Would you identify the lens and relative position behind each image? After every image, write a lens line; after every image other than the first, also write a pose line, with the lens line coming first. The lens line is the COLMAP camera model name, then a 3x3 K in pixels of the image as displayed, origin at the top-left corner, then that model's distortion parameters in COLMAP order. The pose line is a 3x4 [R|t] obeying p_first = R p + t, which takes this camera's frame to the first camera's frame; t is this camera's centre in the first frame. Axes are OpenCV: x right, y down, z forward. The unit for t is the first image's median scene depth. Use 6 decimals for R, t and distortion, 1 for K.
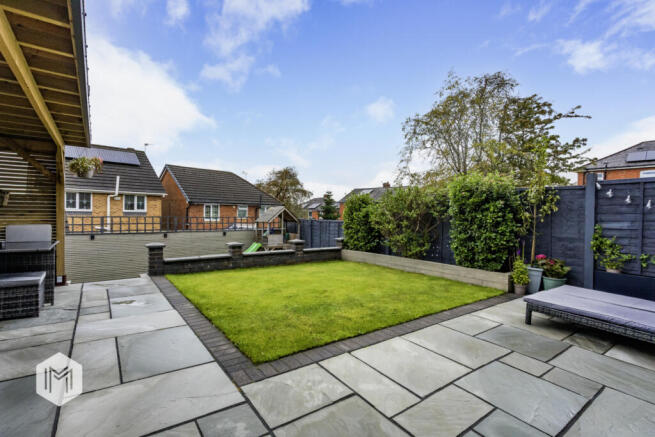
lens RADIAL K [[314.1, 0, 327.5], [0, 314.1, 218.5], [0, 0, 1]] dist [-0.011920, 0.001307]
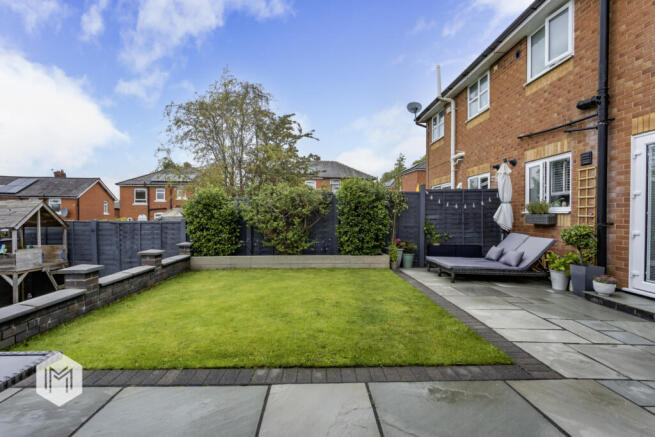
lens RADIAL K [[314.1, 0, 327.5], [0, 314.1, 218.5], [0, 0, 1]] dist [-0.011920, 0.001307]
pose [[0.557604, -0.023642, 0.829770, -0.626262], [0.018817, 0.999697, 0.015838, -0.005167], [-0.829894, 0.006783, 0.557880, 0.435806]]
